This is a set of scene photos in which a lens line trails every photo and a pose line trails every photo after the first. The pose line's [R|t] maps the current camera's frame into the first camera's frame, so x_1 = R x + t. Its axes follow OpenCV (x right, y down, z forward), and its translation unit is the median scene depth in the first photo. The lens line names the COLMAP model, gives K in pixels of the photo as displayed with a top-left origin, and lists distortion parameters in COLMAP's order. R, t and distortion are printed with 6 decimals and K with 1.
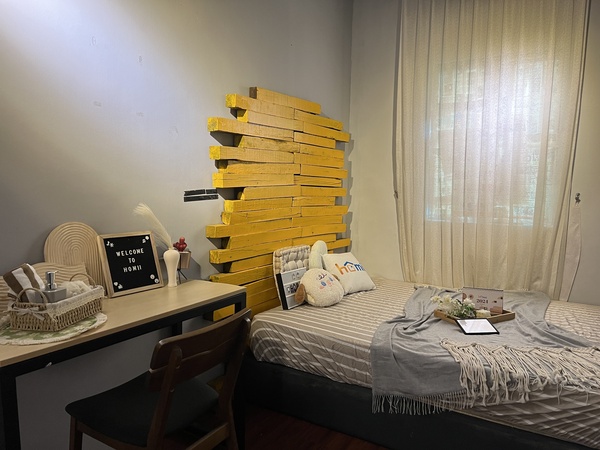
lens RADIAL K [[444.8, 0, 300.0], [0, 444.8, 225.0], [0, 0, 1]] dist [0.069013, -0.093145]
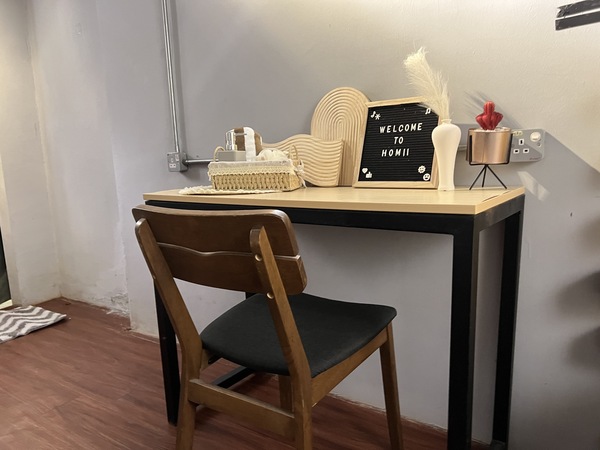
lens RADIAL K [[444.8, 0, 300.0], [0, 444.8, 225.0], [0, 0, 1]] dist [0.069013, -0.093145]
pose [[-0.036558, 0.172964, -0.984250, 0.259686], [-0.030926, 0.984240, 0.174111, 0.077528], [0.998853, 0.036804, -0.030632, 0.744885]]
